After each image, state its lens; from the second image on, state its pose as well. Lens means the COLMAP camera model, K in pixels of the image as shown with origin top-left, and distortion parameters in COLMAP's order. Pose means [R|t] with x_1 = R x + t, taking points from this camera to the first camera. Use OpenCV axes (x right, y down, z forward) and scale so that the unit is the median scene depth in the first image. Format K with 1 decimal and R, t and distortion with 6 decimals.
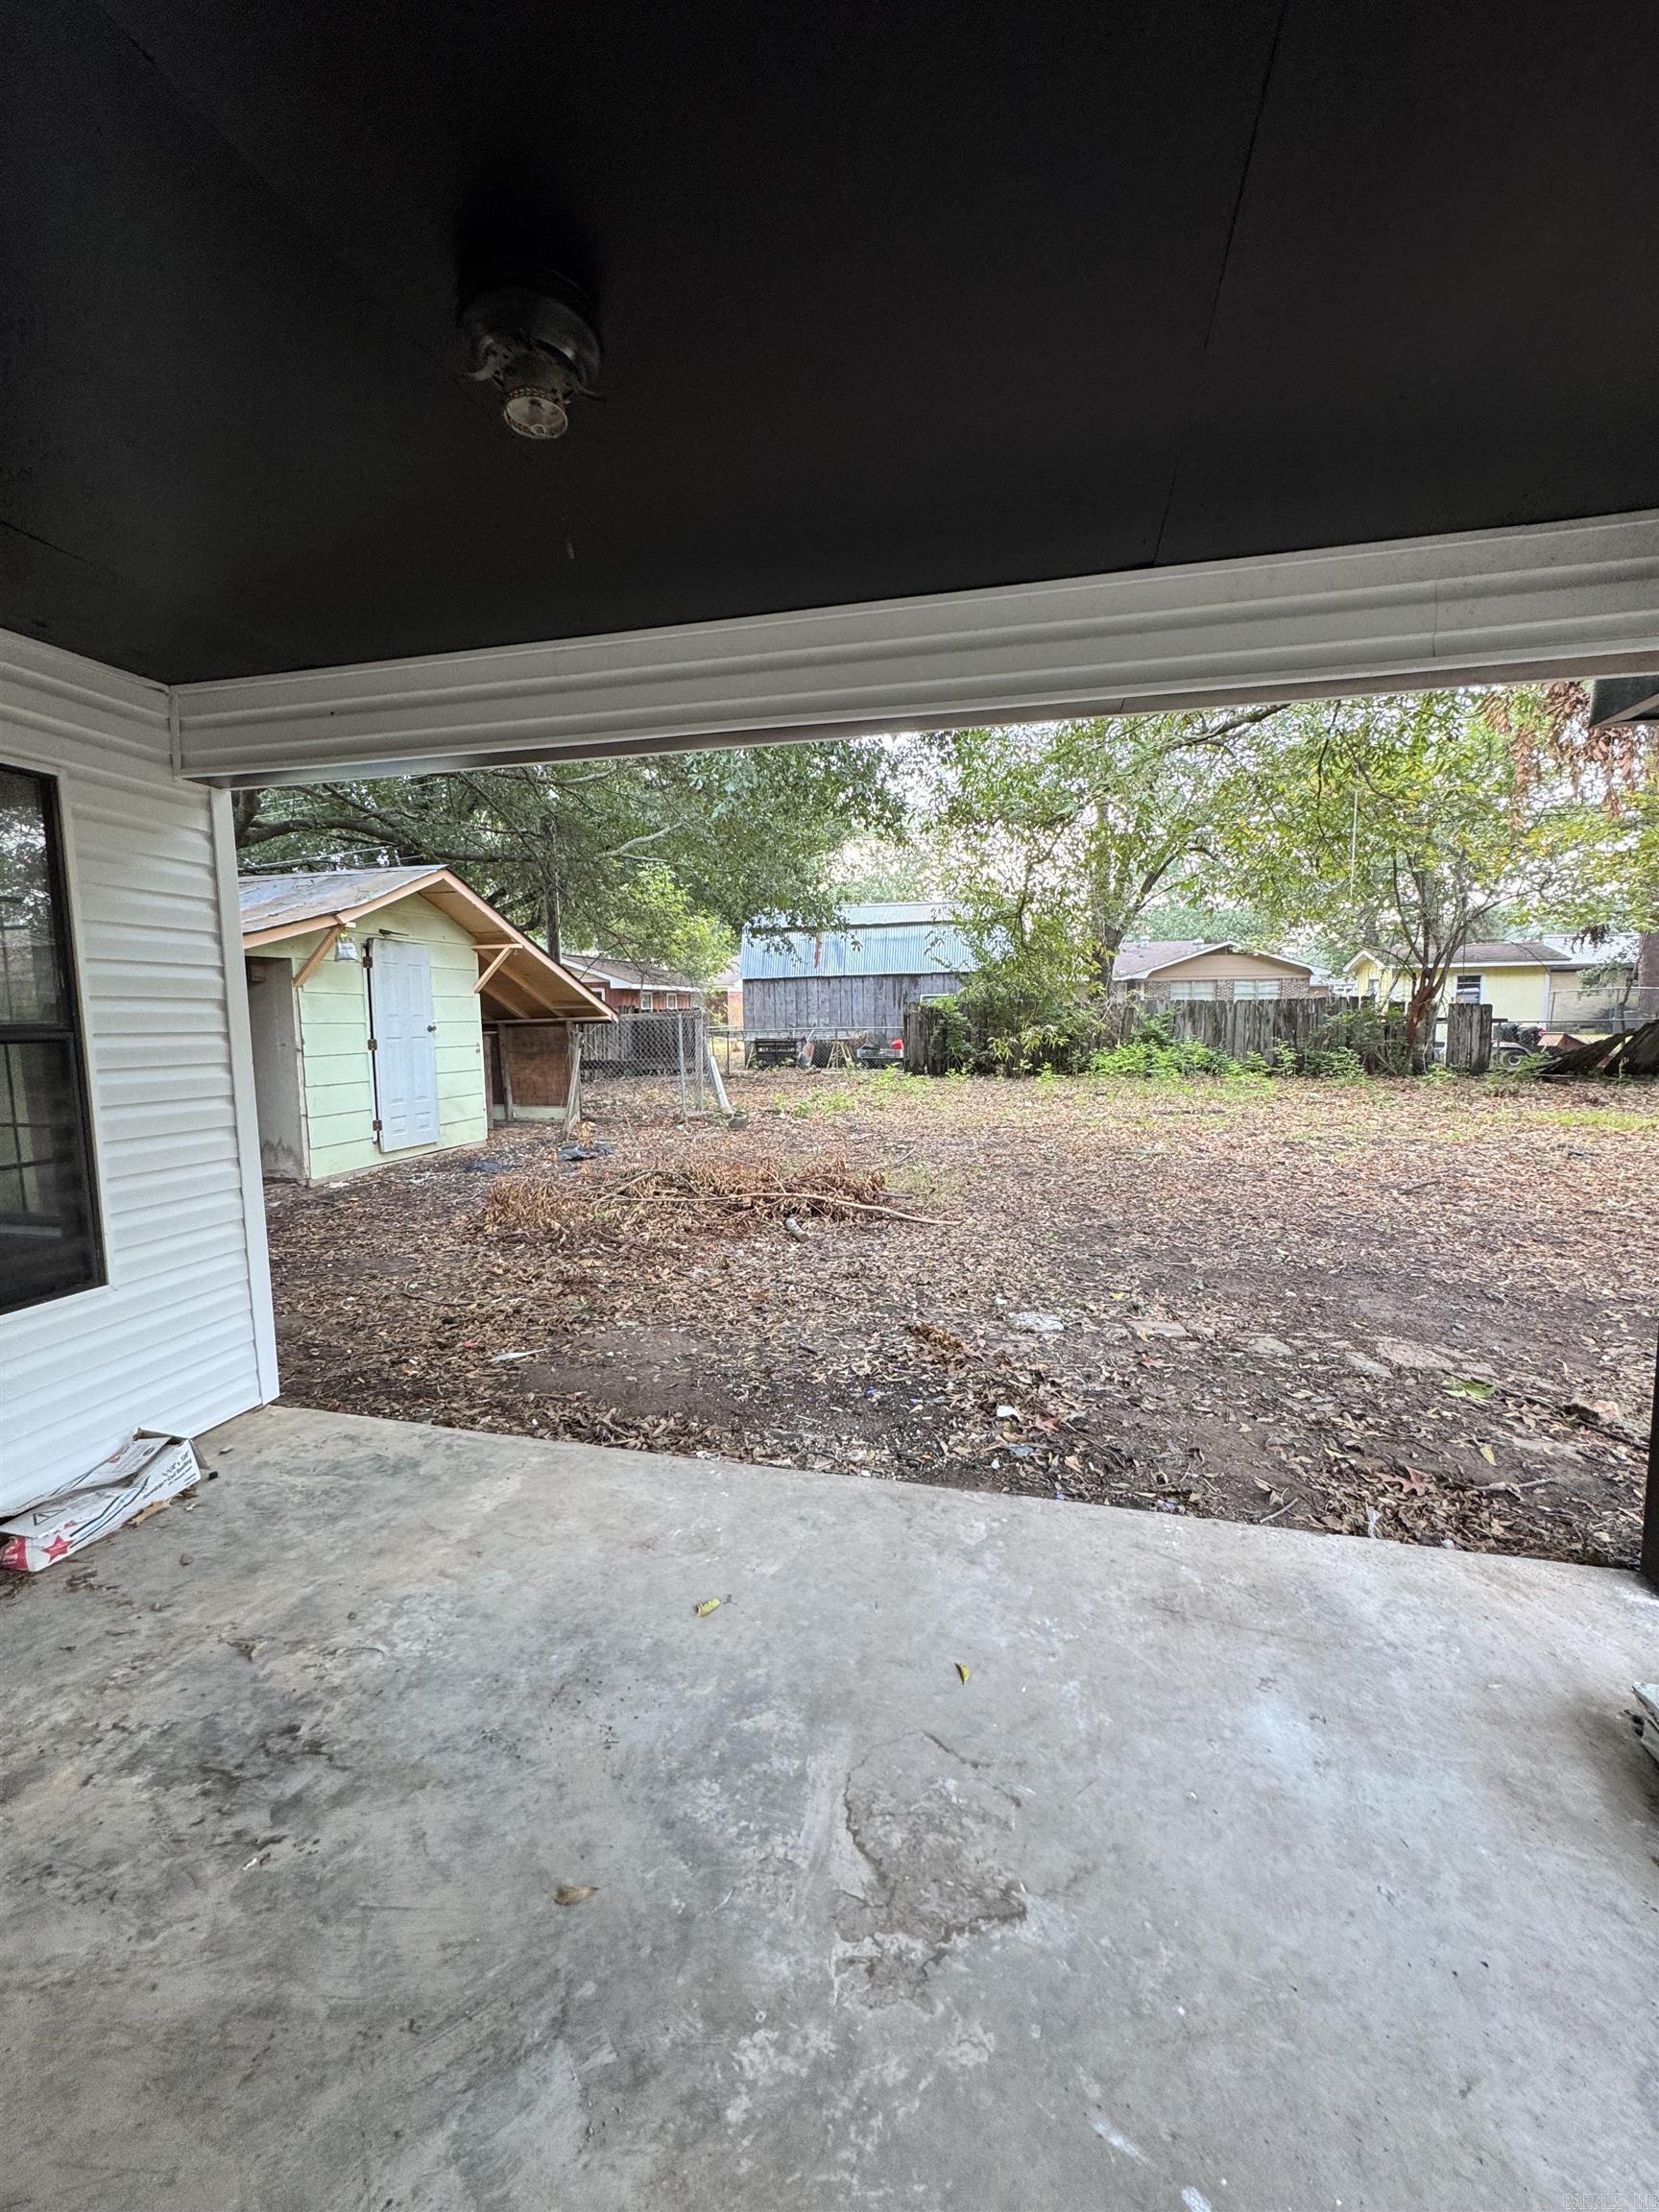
lens RADIAL K [[881.4, 0, 833.3], [0, 881.4, 1104.6], [0, 0, 1]] dist [-0.004053, 0.000173]
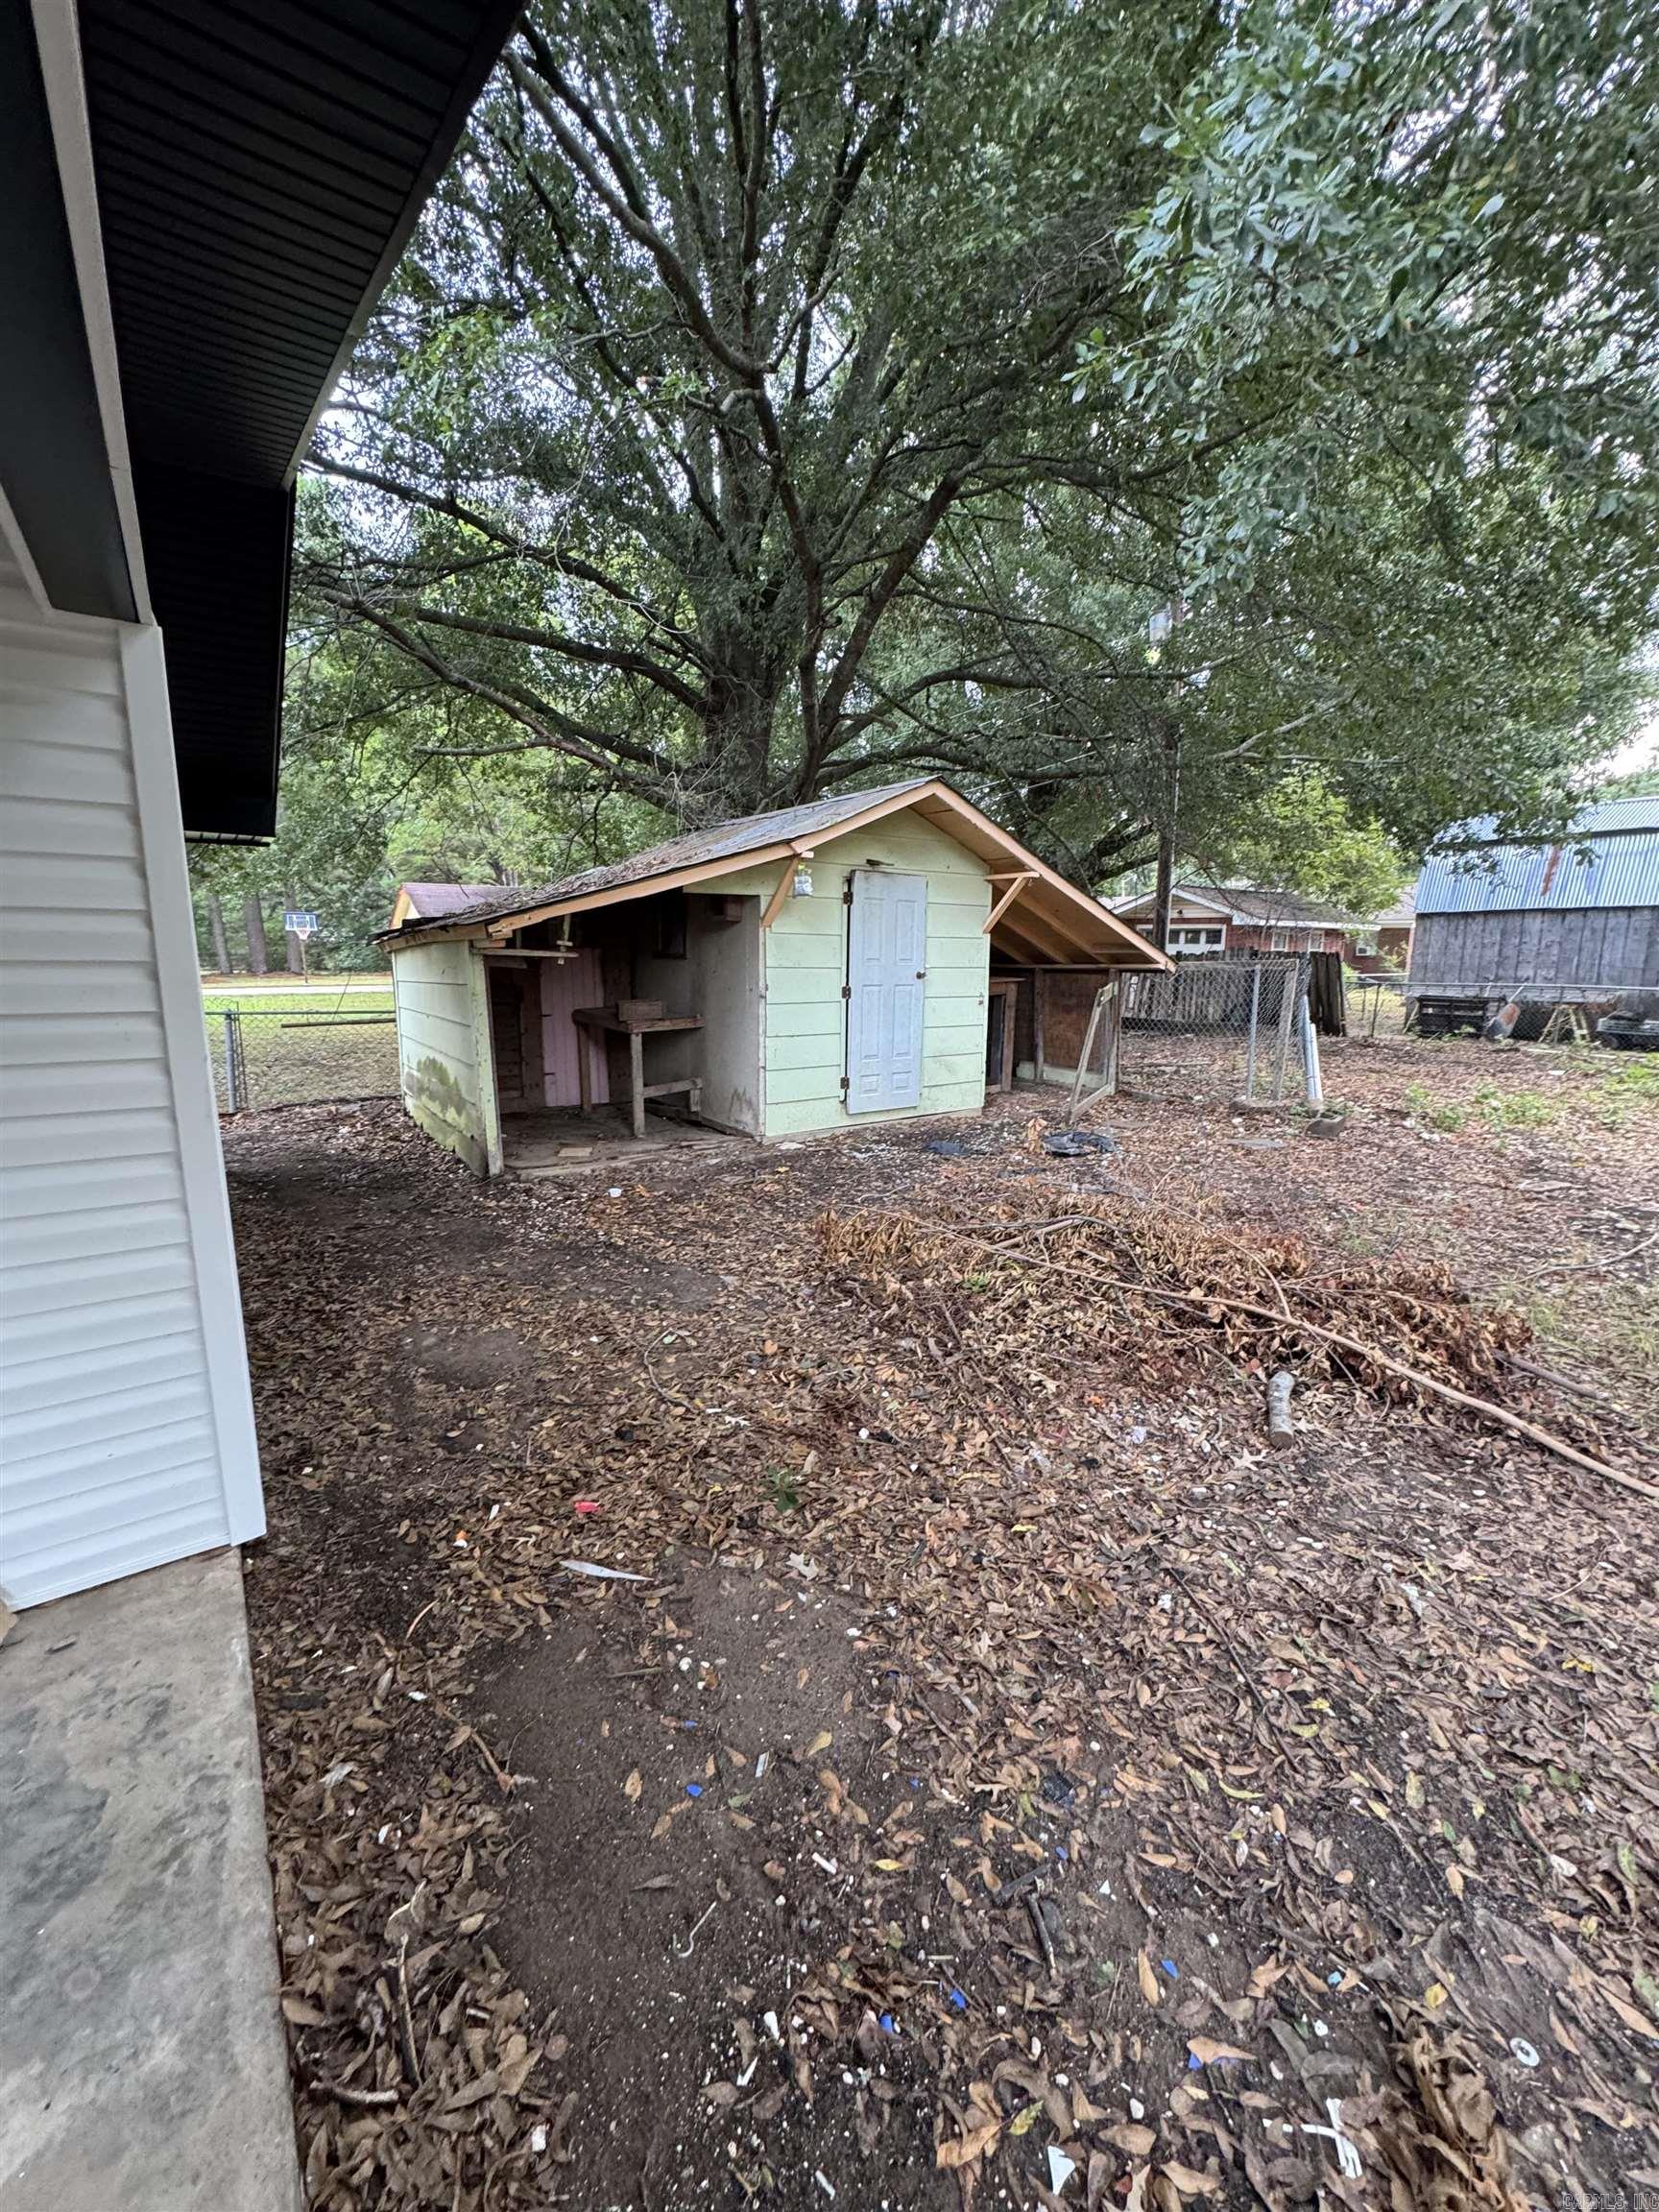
lens RADIAL K [[881.4, 0, 833.3], [0, 881.4, 1104.6], [0, 0, 1]] dist [-0.004053, 0.000173]
pose [[0.761716, 0.133536, -0.634001, 0.043592], [-0.086719, 0.990738, 0.104487, -0.046912], [0.642082, -0.024609, 0.766241, 0.303785]]
